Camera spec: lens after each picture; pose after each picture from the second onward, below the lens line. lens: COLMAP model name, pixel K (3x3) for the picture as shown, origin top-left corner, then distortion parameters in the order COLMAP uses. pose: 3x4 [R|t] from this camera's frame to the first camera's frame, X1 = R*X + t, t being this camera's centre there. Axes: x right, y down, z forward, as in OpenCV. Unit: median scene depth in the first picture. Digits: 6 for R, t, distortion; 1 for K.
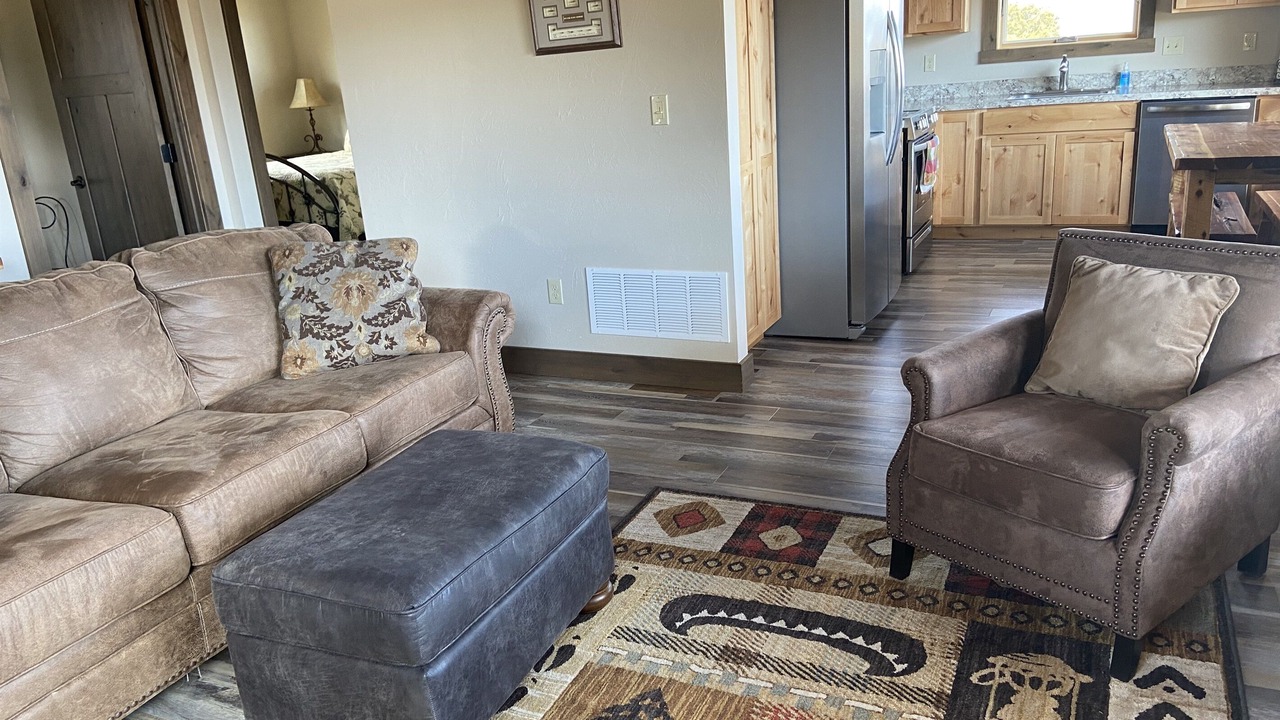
lens RADIAL K [[951.3, 0, 619.6], [0, 951.3, 361.6], [0, 0, 1]] dist [0.085182, -0.126332]
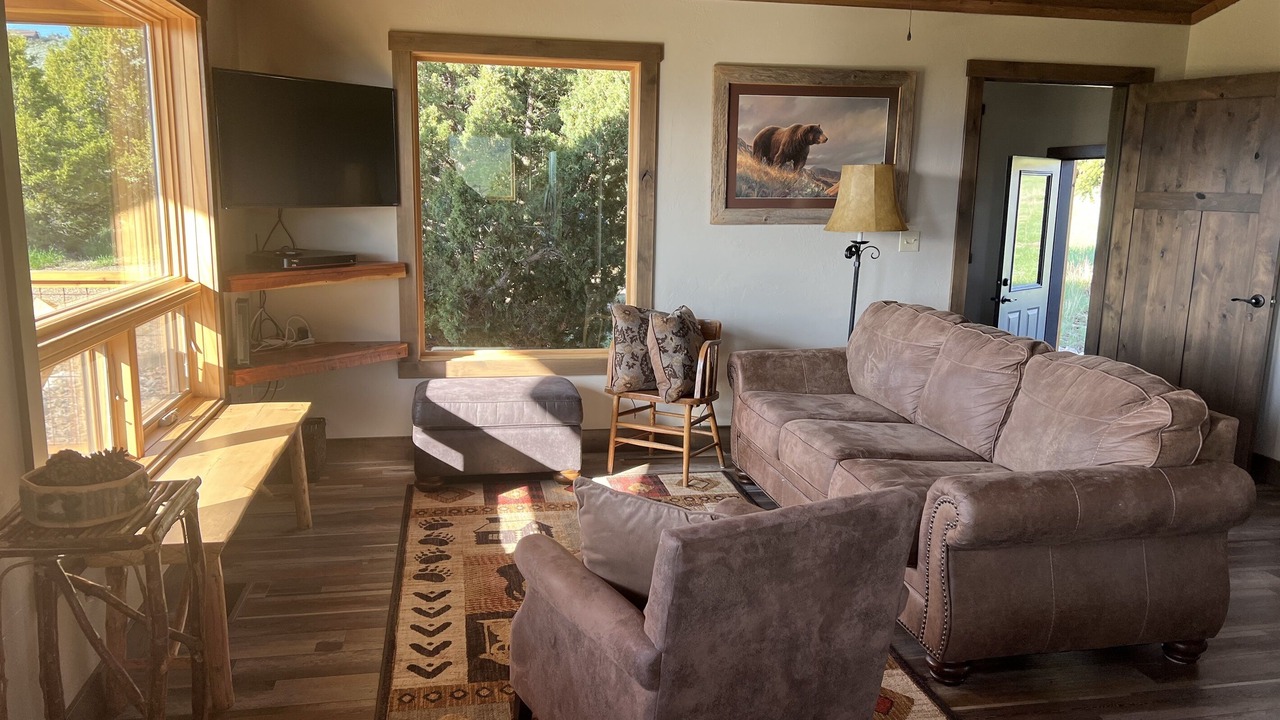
lens RADIAL K [[963.6, 0, 640.0], [0, 963.6, 360.0], [0, 0, 1]] dist [0.106443, -0.212318]
pose [[-0.793608, 0.171340, -0.583806, 0.354691], [-0.139232, 0.882924, 0.448396, -0.249651], [0.592284, 0.437136, -0.676839, 0.640030]]
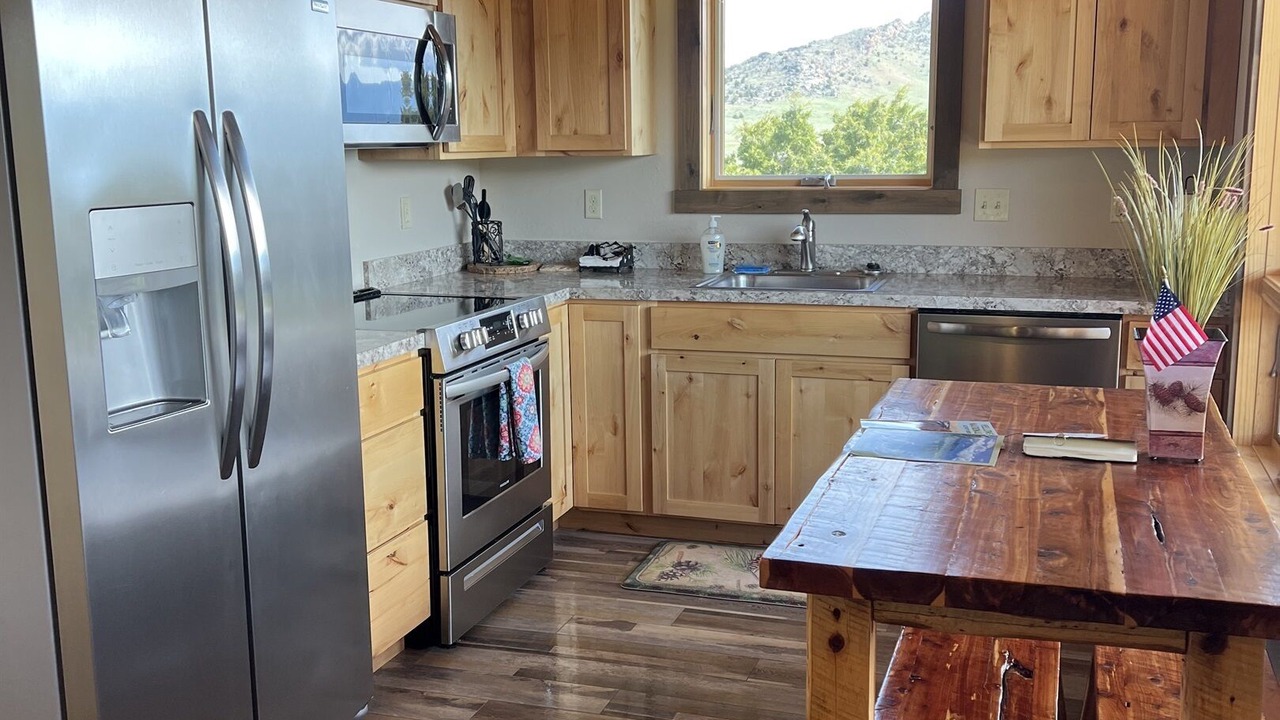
lens RADIAL K [[1277.8, 0, 640.0], [0, 1277.8, 360.0], [0, 0, 1]] dist [0.169505, -0.437606]
pose [[0.988339, 0.042682, 0.146166, 0.272631], [-0.022571, 0.990372, -0.136578, -0.135174], [-0.150589, 0.131687, 0.979787, 0.320203]]
